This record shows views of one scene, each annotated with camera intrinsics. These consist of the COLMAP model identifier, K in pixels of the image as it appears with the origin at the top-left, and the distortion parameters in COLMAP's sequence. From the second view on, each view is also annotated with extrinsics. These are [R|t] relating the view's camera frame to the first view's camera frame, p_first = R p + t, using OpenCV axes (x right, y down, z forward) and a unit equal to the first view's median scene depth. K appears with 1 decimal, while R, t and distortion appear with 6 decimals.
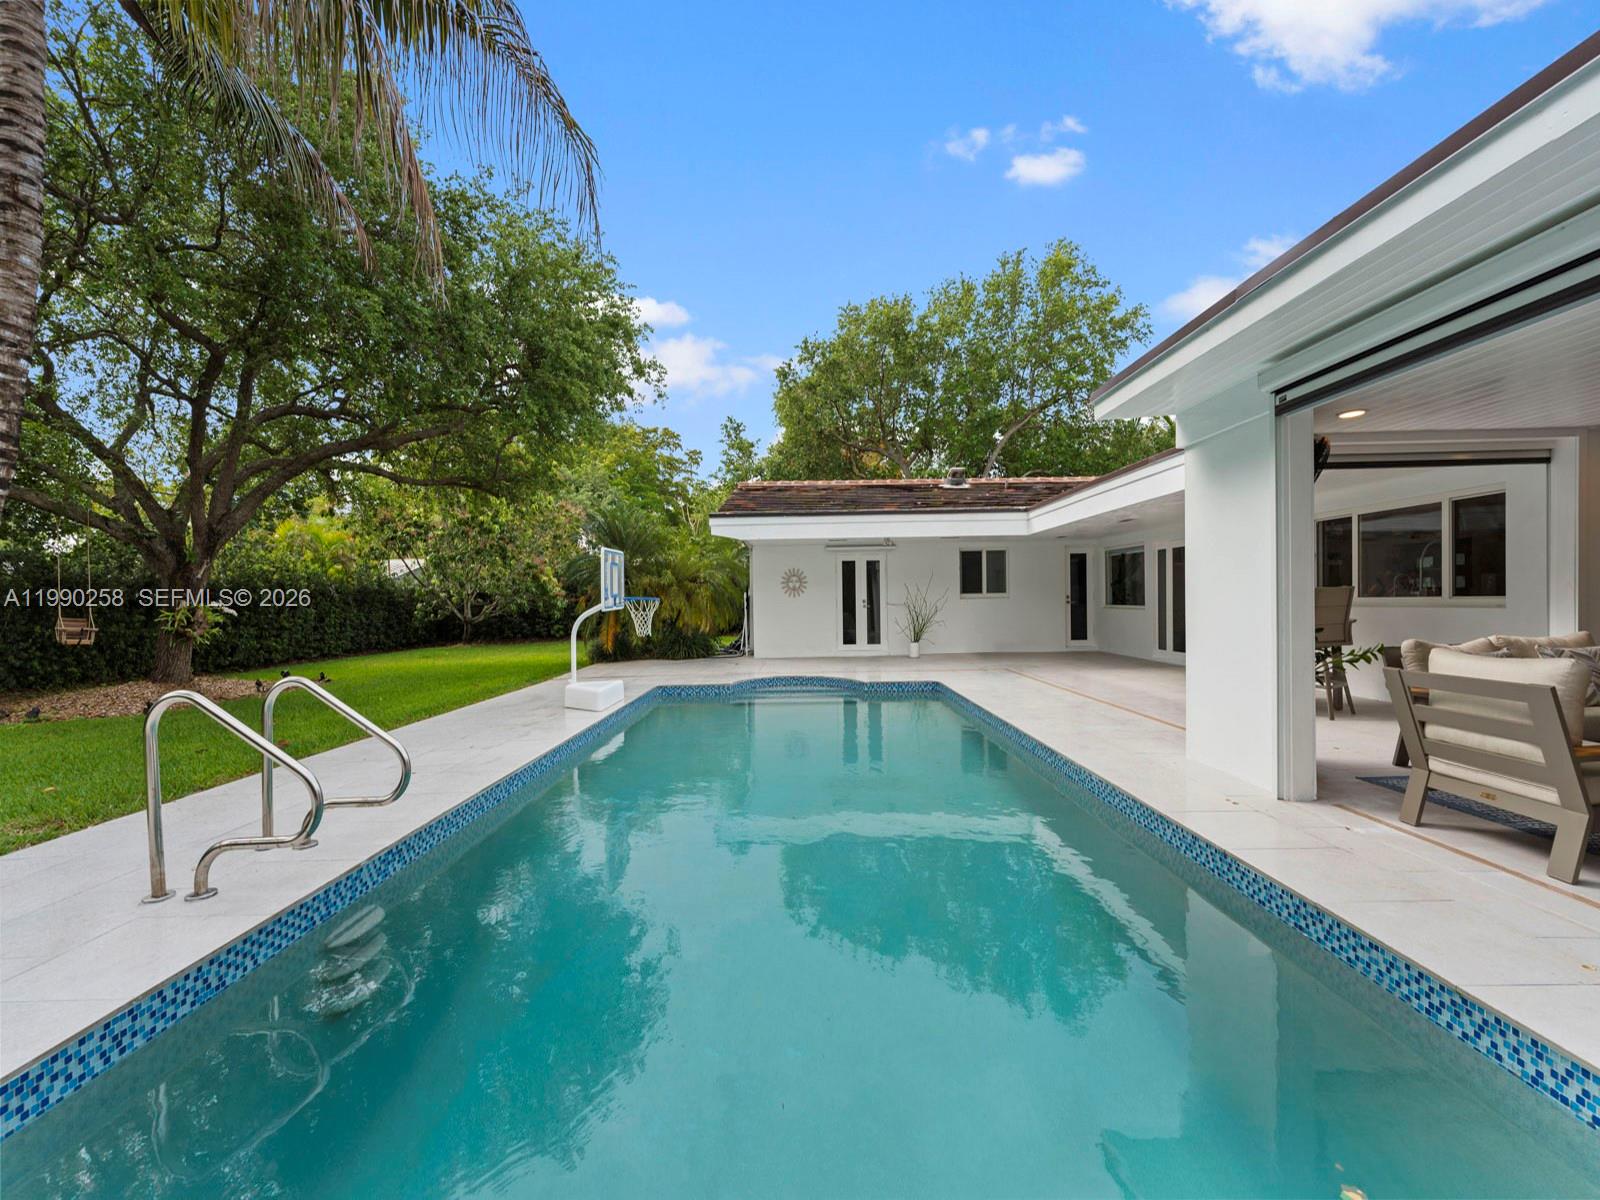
lens RADIAL K [[649.5, 0, 798.7], [0, 649.5, 602.9], [0, 0, 1]] dist [0.000124, -0.000974]
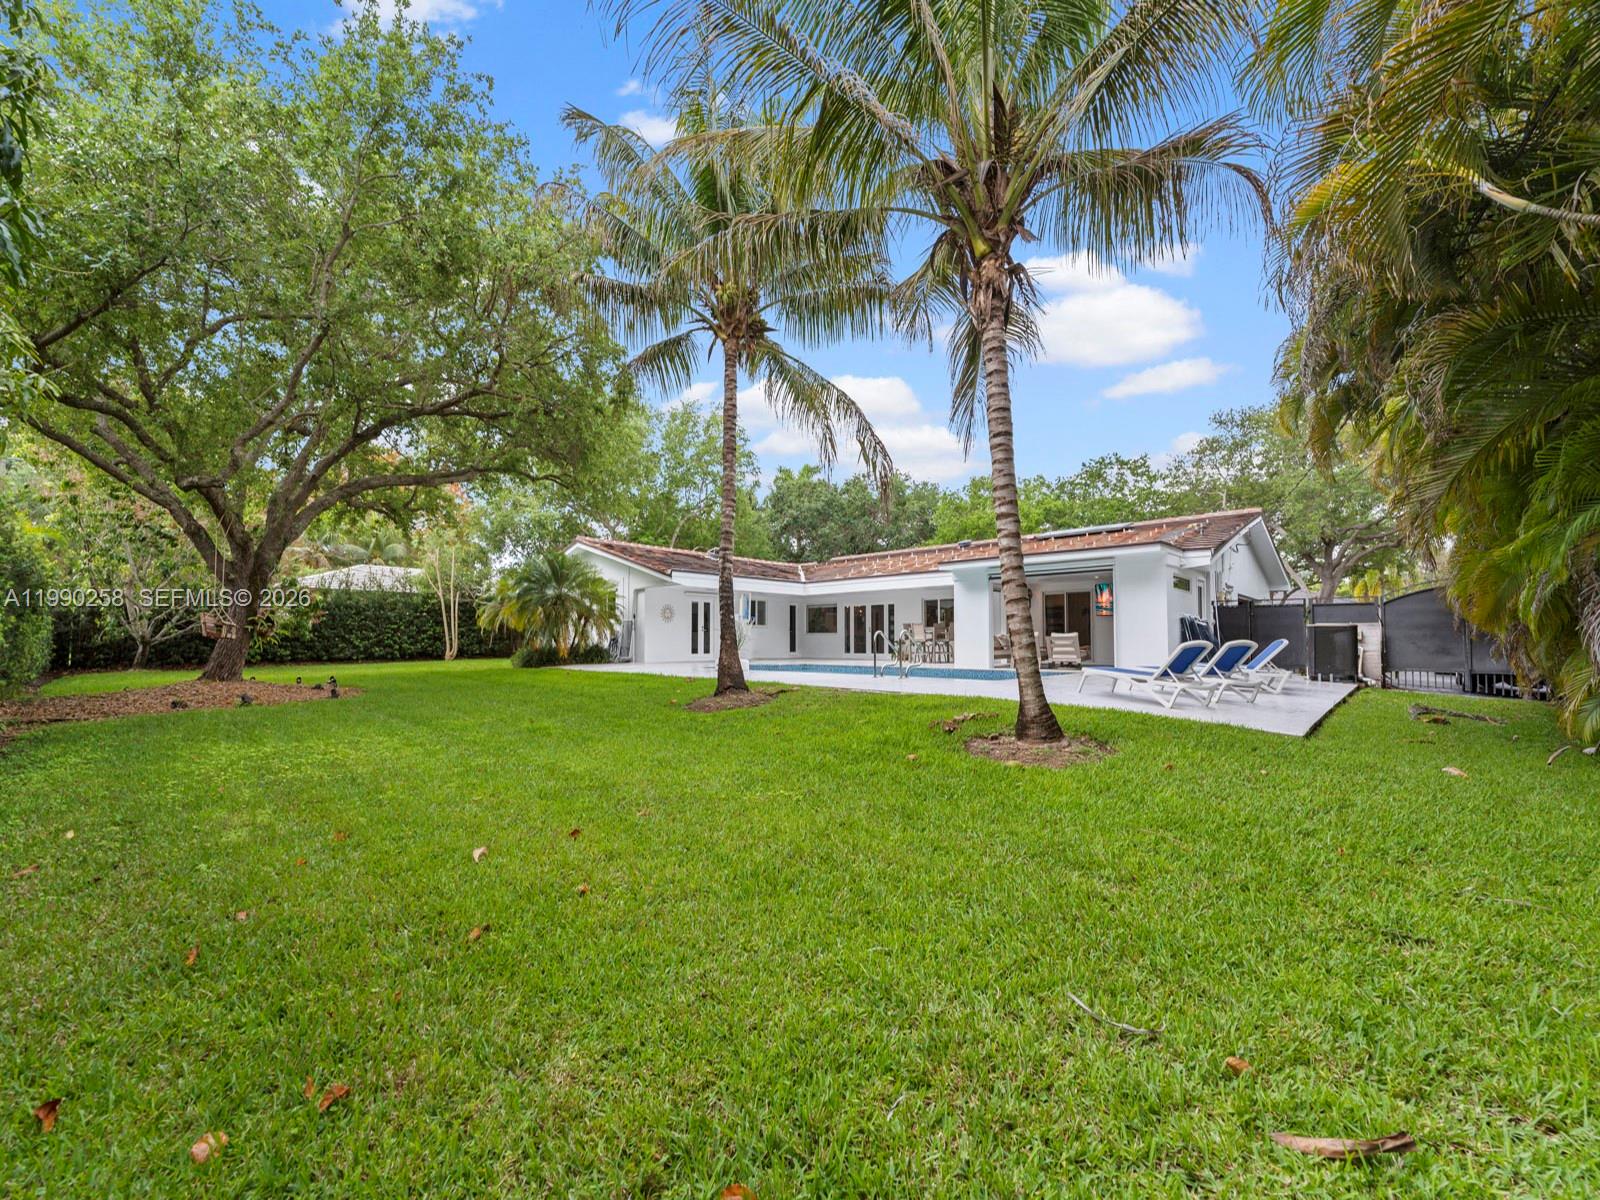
lens RADIAL K [[649.5, 0, 798.5], [0, 649.5, 608.3], [0, 0, 1]] dist [0.000124, -0.000974]
pose [[0.683887, 0.054616, 0.727541, -0.933643], [-0.008146, 0.997704, -0.067239, 0.058151], [-0.729543, 0.040058, 0.682761, -0.295921]]
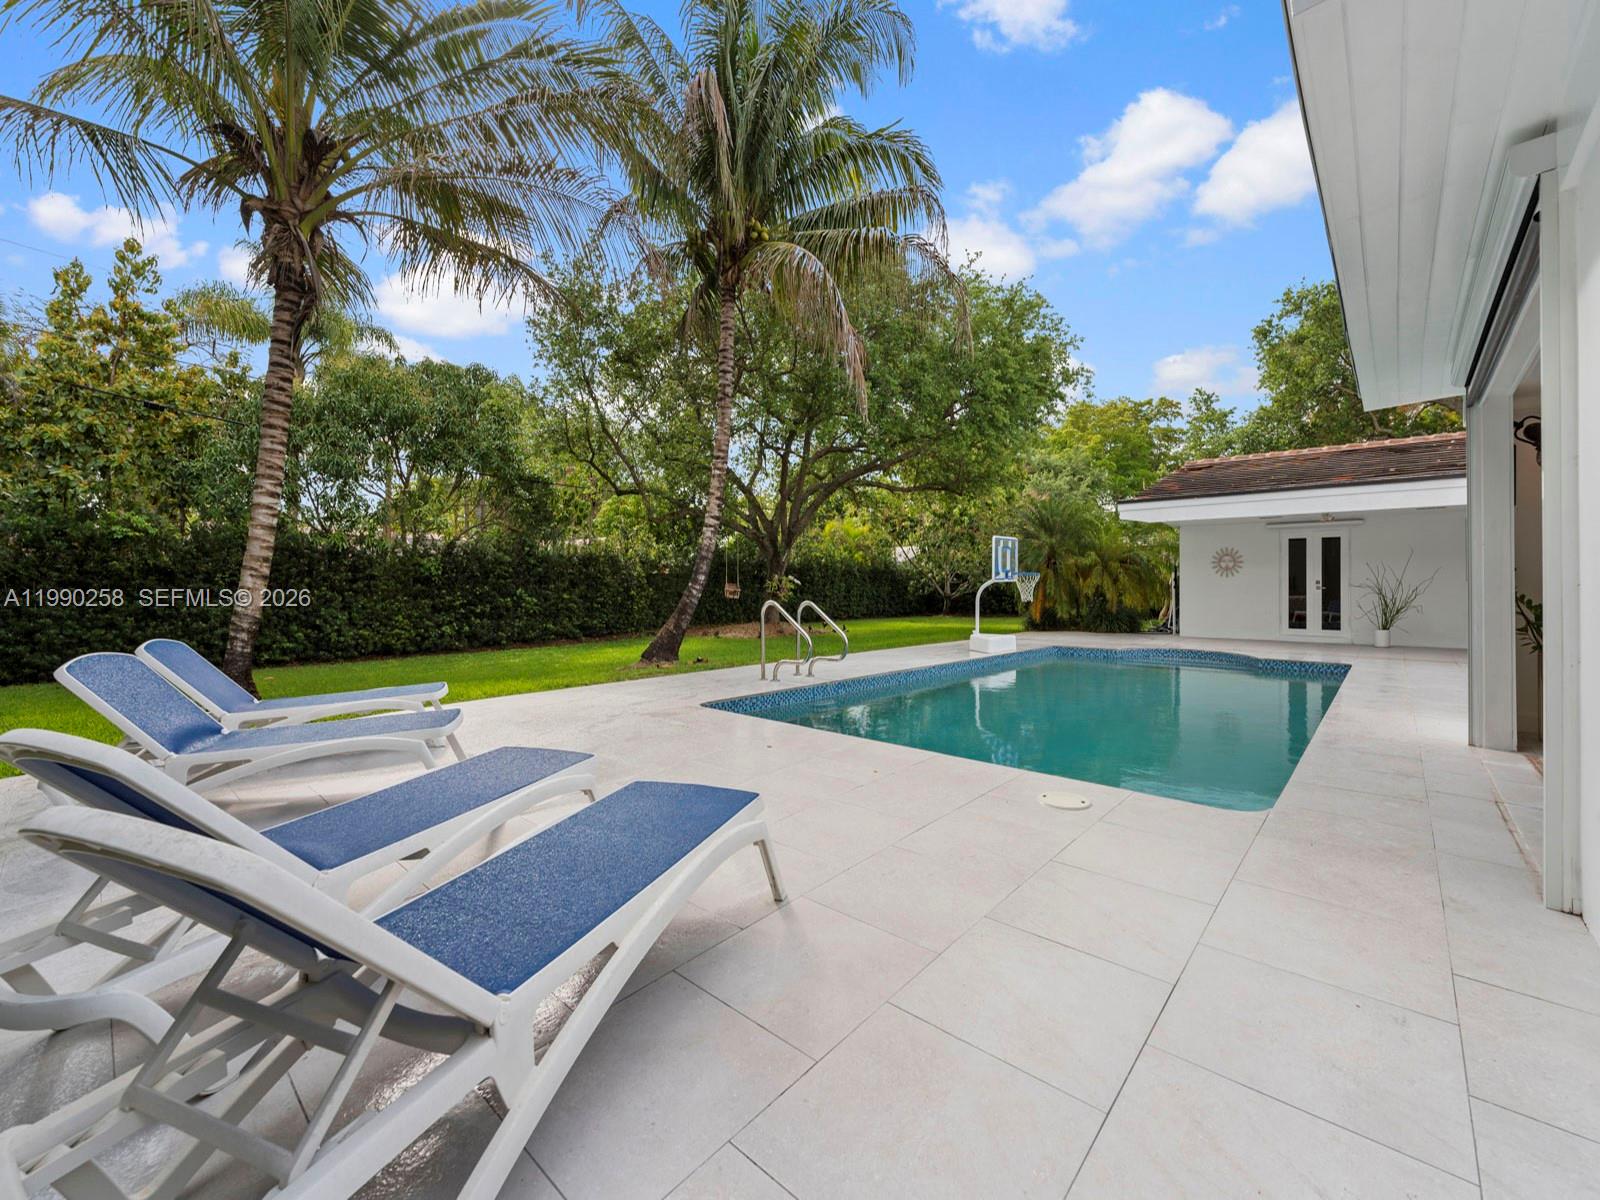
lens RADIAL K [[649.5, 0, 792.1], [0, 649.5, 576.7], [0, 0, 1]] dist [0.000124, -0.000974]
pose [[0.740000, 0.009243, -0.672543, 0.168852], [-0.019680, 0.999775, -0.007913, 0.011648], [0.672319, 0.019091, 0.740016, -0.170928]]
